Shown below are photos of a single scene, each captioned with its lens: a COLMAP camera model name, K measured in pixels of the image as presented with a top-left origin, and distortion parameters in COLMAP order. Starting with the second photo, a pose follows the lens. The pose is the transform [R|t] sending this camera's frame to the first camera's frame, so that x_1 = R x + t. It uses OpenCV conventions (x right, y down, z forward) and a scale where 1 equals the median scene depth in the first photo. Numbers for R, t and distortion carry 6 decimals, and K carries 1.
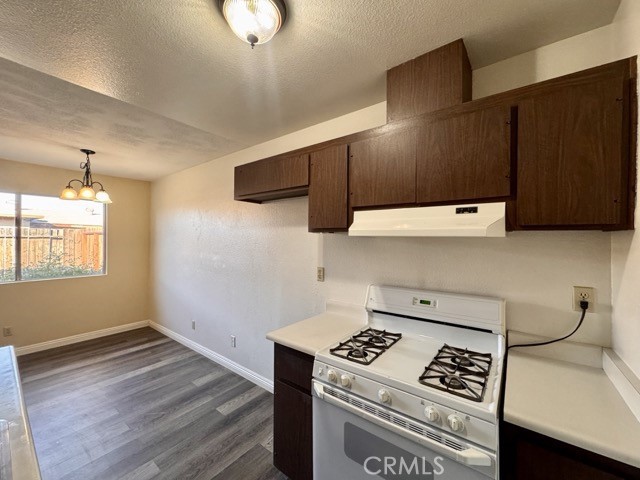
lens RADIAL K [[257.3, 0, 318.3], [0, 257.3, 238.6], [0, 0, 1]] dist [-0.001473, 0.000244]
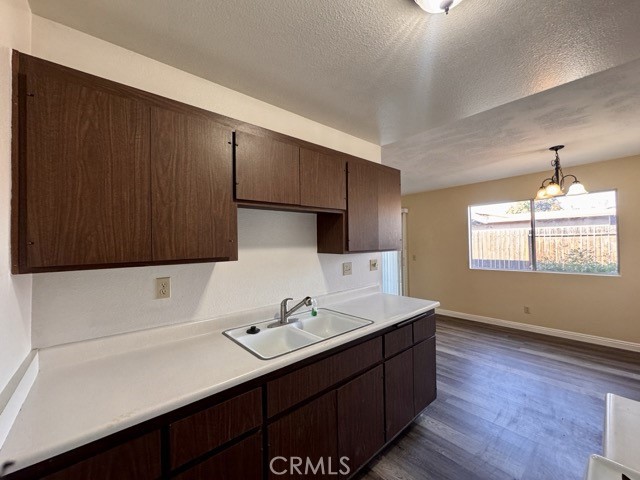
lens RADIAL K [[254.1, 0, 318.4], [0, 254.1, 239.6], [0, 0, 1]] dist [-0.002634, -0.000290]
pose [[-0.198032, -0.012377, -0.980118, 0.257979], [0.023579, 0.999571, -0.017386, 0.015392], [0.979912, -0.026553, -0.197655, 0.277275]]
